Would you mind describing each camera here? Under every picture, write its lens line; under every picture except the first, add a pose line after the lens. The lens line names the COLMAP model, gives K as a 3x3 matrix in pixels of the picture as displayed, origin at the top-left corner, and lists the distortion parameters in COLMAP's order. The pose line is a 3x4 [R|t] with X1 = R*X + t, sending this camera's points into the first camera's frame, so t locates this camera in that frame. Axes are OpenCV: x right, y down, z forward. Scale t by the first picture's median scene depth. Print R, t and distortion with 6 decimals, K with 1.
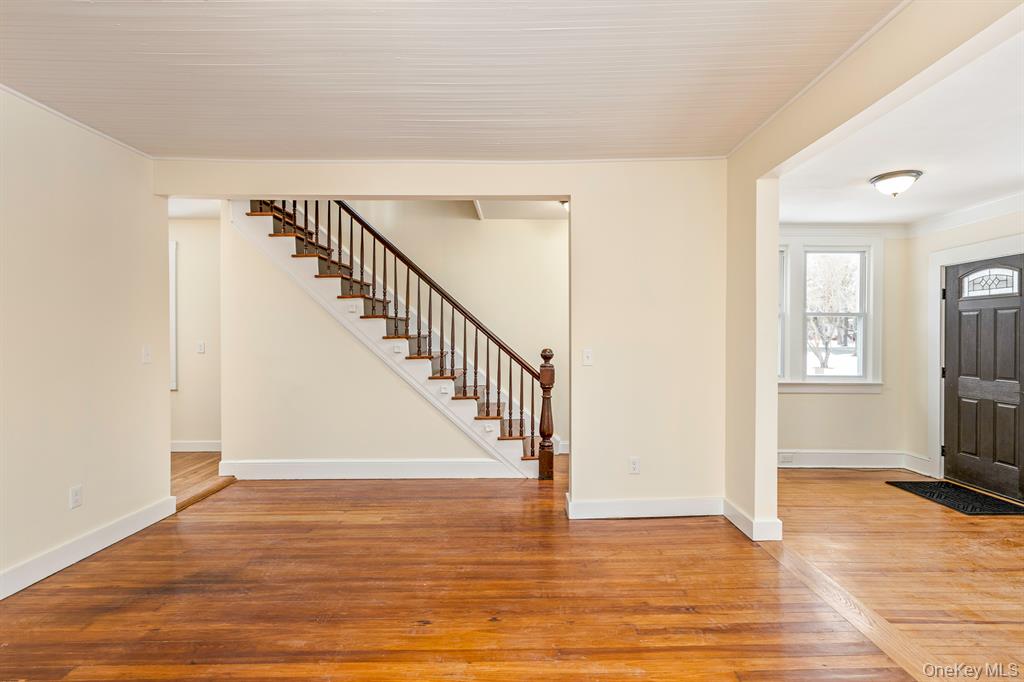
lens RADIAL K [[514.2, 0, 523.8], [0, 514.2, 334.6], [0, 0, 1]] dist [0.000645, 0.000585]
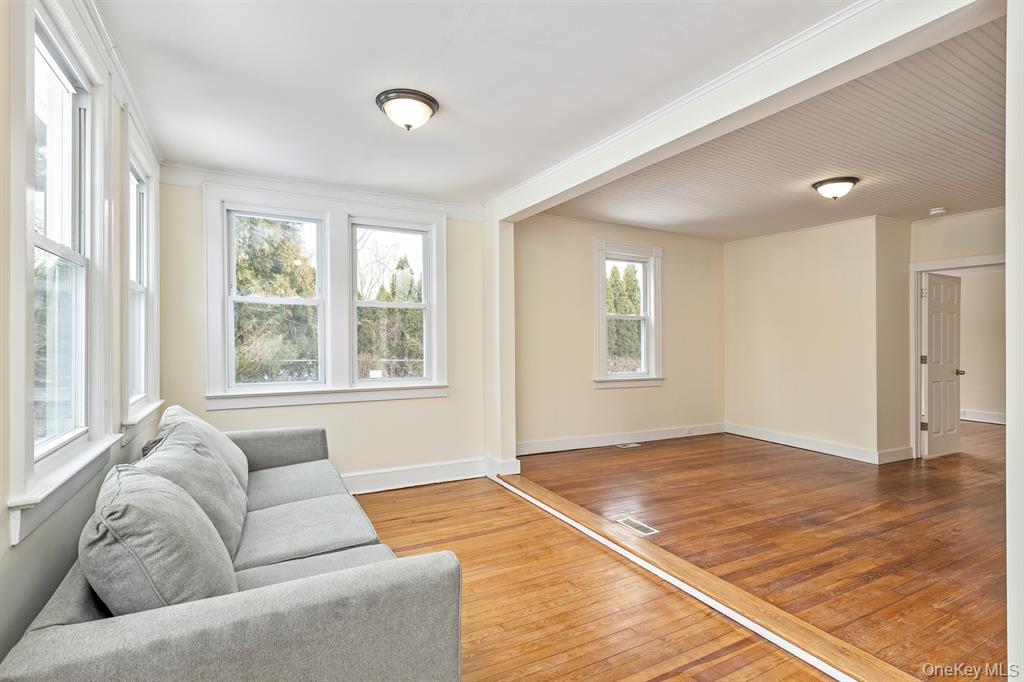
lens RADIAL K [[497.1, 0, 500.7], [0, 497.1, 331.0], [0, 0, 1]] dist [0.000537, 0.000642]
pose [[-0.900056, -0.011613, -0.435619, 1.340936], [-0.008542, 0.999923, -0.009008, 0.019842], [0.435690, -0.004386, -0.900086, 1.453131]]
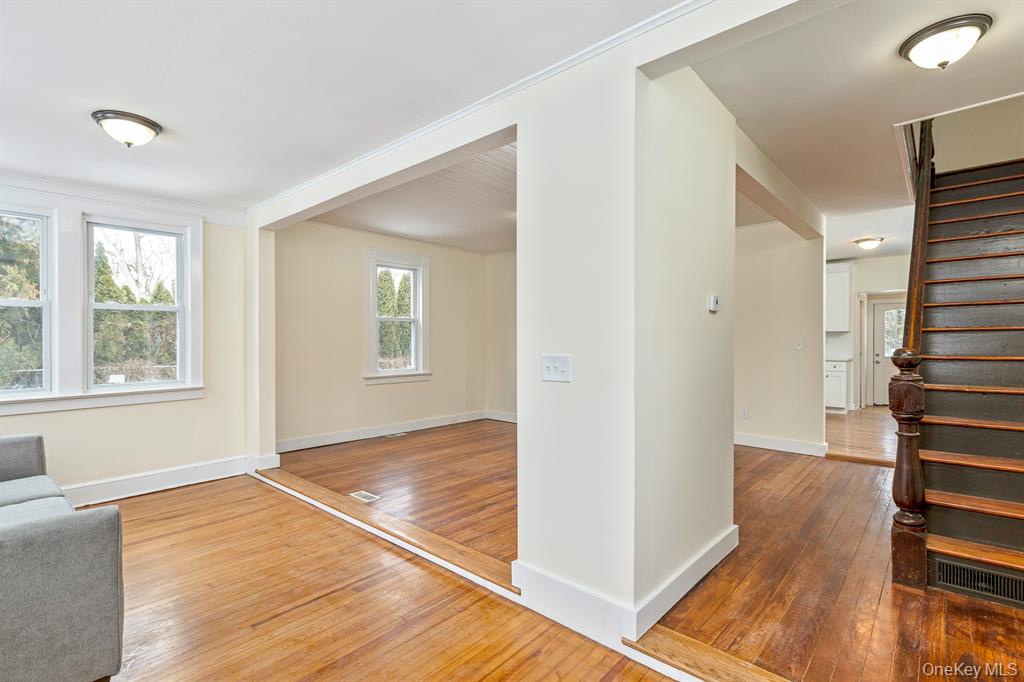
lens RADIAL K [[509.2, 0, 506.2], [0, 509.2, 324.6], [0, 0, 1]] dist [-0.000432, -0.000373]
pose [[-0.703510, -0.014956, -0.710528, 1.275941], [0.002323, 0.999725, -0.023343, 0.018969], [0.710681, -0.018073, -0.703282, 1.851205]]
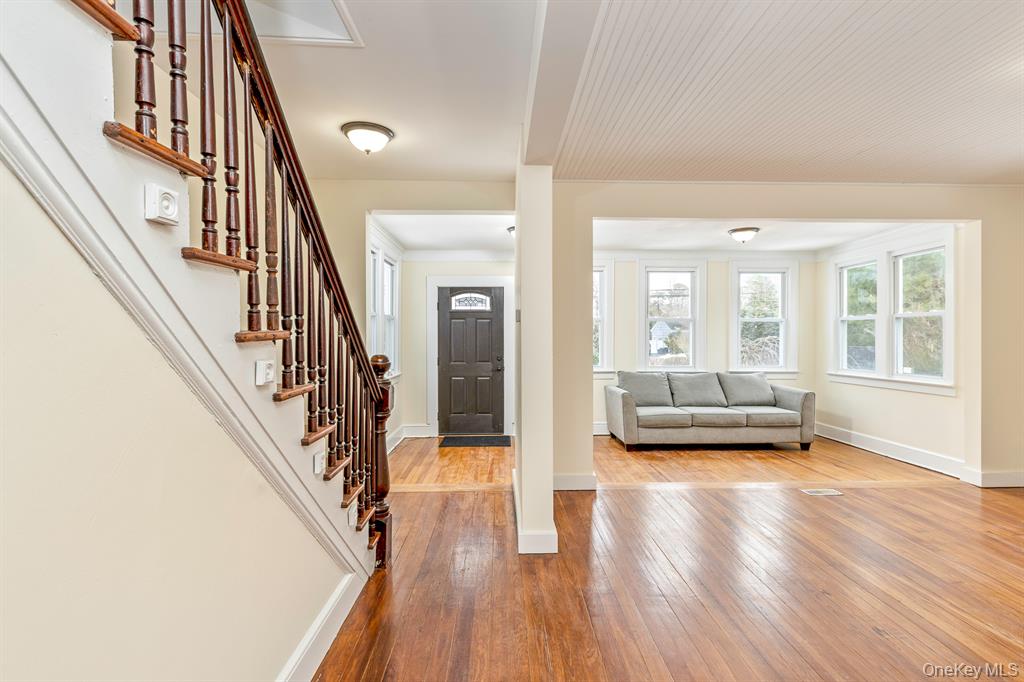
lens RADIAL K [[470.1, 0, 530.3], [0, 470.1, 338.9], [0, 0, 1]] dist [0.002653, 0.000067]
pose [[-0.016055, -0.003034, 0.999867, -0.898325], [0.000083, 0.999995, 0.003035, 0.013362], [-0.999871, 0.000131, -0.016055, 1.414269]]
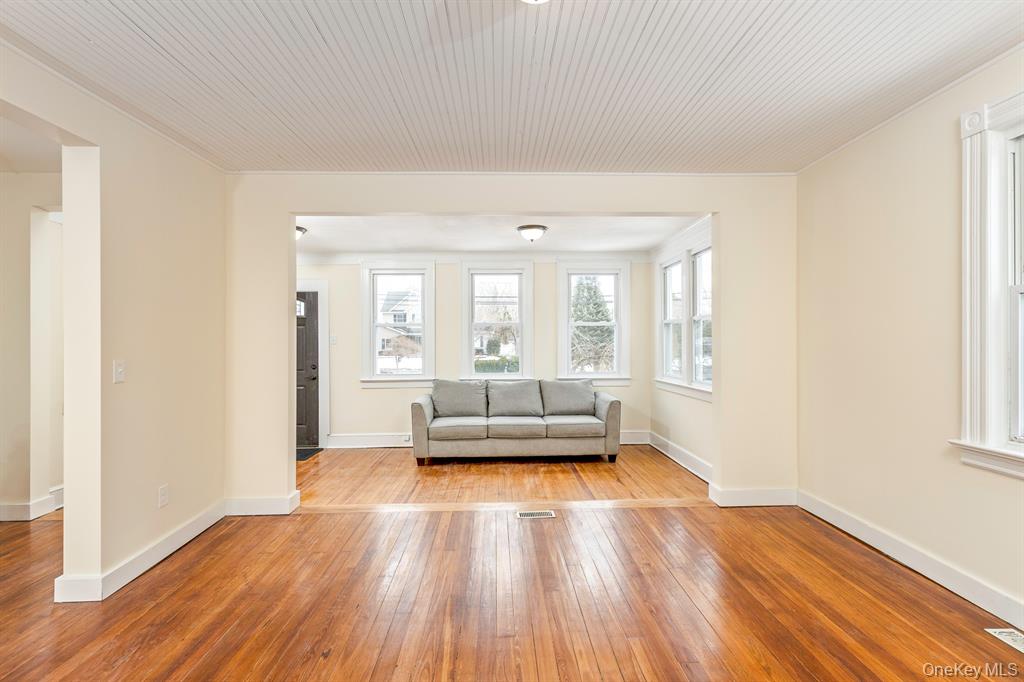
lens RADIAL K [[465.0, 0, 513.2], [0, 465.0, 325.9], [0, 0, 1]] dist [0.000804, 0.000843]
pose [[-0.019932, 0.034361, 0.999211, -0.778515], [0.008960, 0.999375, -0.034188, 0.007365], [-0.999761, 0.008272, -0.020227, 0.590441]]
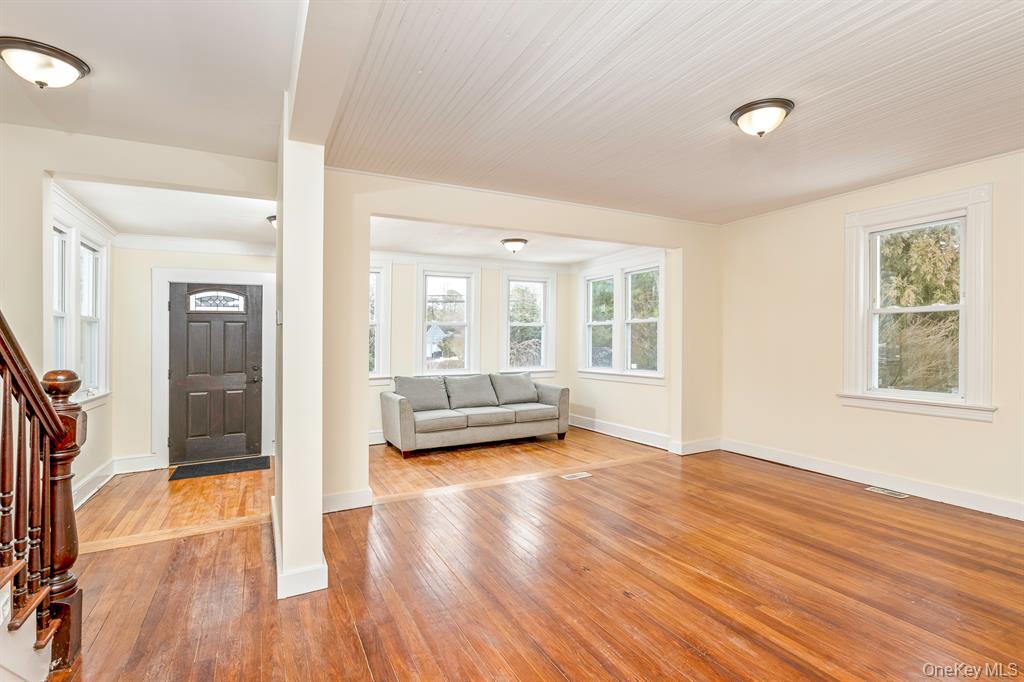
lens RADIAL K [[465.0, 0, 513.2], [0, 465.0, 325.9], [0, 0, 1]] dist [0.000804, 0.000843]
pose [[-0.438188, 0.033485, 0.898260, -0.849757], [0.010969, 0.999431, -0.031905, 0.013652], [-0.898817, -0.004127, -0.438306, 1.411506]]
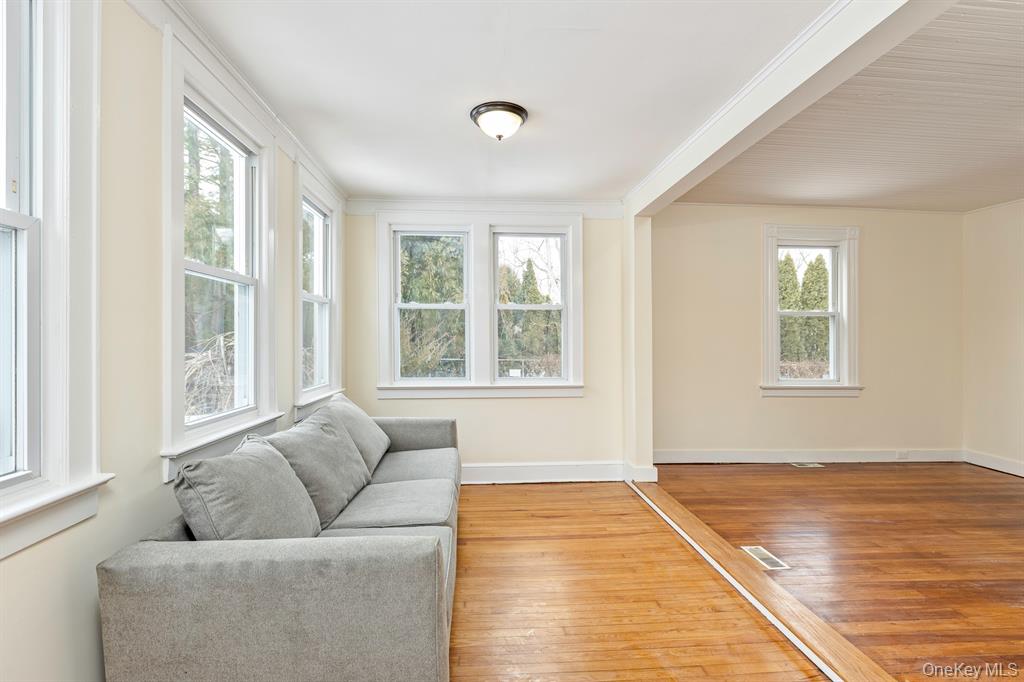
lens RADIAL K [[488.5, 0, 498.2], [0, 488.5, 335.5], [0, 0, 1]] dist [0.002759, 0.000523]
pose [[-0.999514, -0.003874, -0.030938, 1.094249], [-0.003867, 0.999992, -0.000268, 0.020985], [0.030938, -0.000148, -0.999521, 1.510534]]
